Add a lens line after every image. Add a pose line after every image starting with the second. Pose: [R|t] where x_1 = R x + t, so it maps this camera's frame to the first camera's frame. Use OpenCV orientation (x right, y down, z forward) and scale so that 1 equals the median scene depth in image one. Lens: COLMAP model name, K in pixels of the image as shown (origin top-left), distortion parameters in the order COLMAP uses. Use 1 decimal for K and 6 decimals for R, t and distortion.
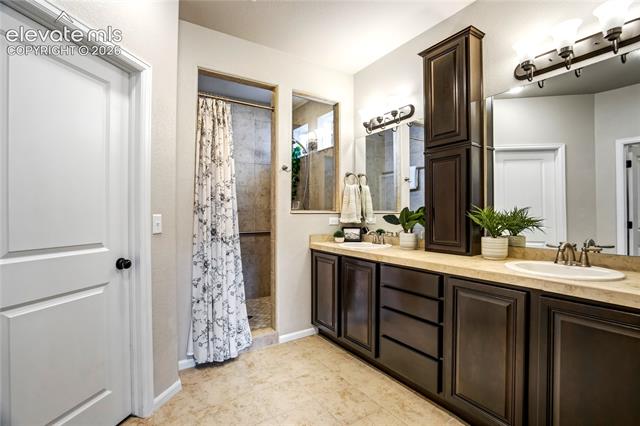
lens RADIAL K [[299.5, 0, 323.2], [0, 299.5, 213.9], [0, 0, 1]] dist [-0.038297, 0.009547]
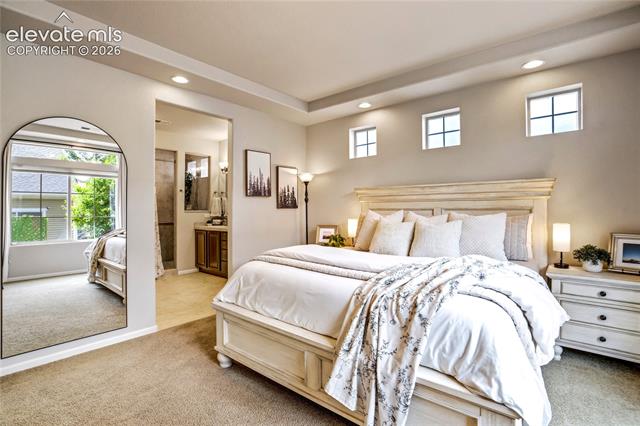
lens RADIAL K [[299.5, 0, 318.0], [0, 299.5, 205.0], [0, 0, 1]] dist [-0.038297, 0.009547]
pose [[0.958919, -0.002088, 0.283671, 0.180500], [0.006570, 0.999868, -0.014850, -0.012793], [-0.283602, 0.016104, 0.958807, -1.142356]]
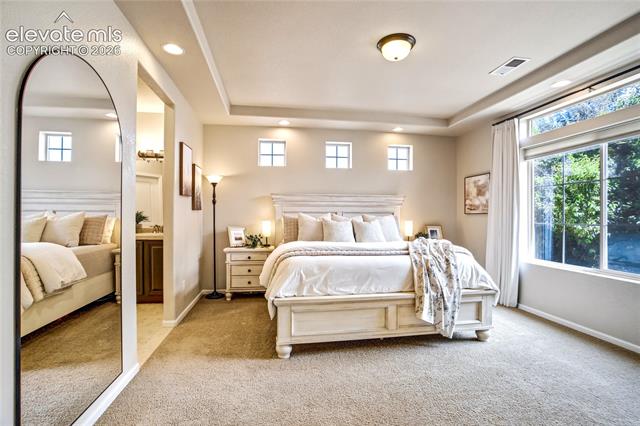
lens RADIAL K [[299.5, 0, 314.1], [0, 299.5, 214.1], [0, 0, 1]] dist [-0.038297, 0.009547]
pose [[0.424784, 0.000197, 0.905295, -0.528307], [-0.001711, 0.999998, 0.000585, -0.003135], [-0.905293, -0.001797, 0.424783, -0.759660]]
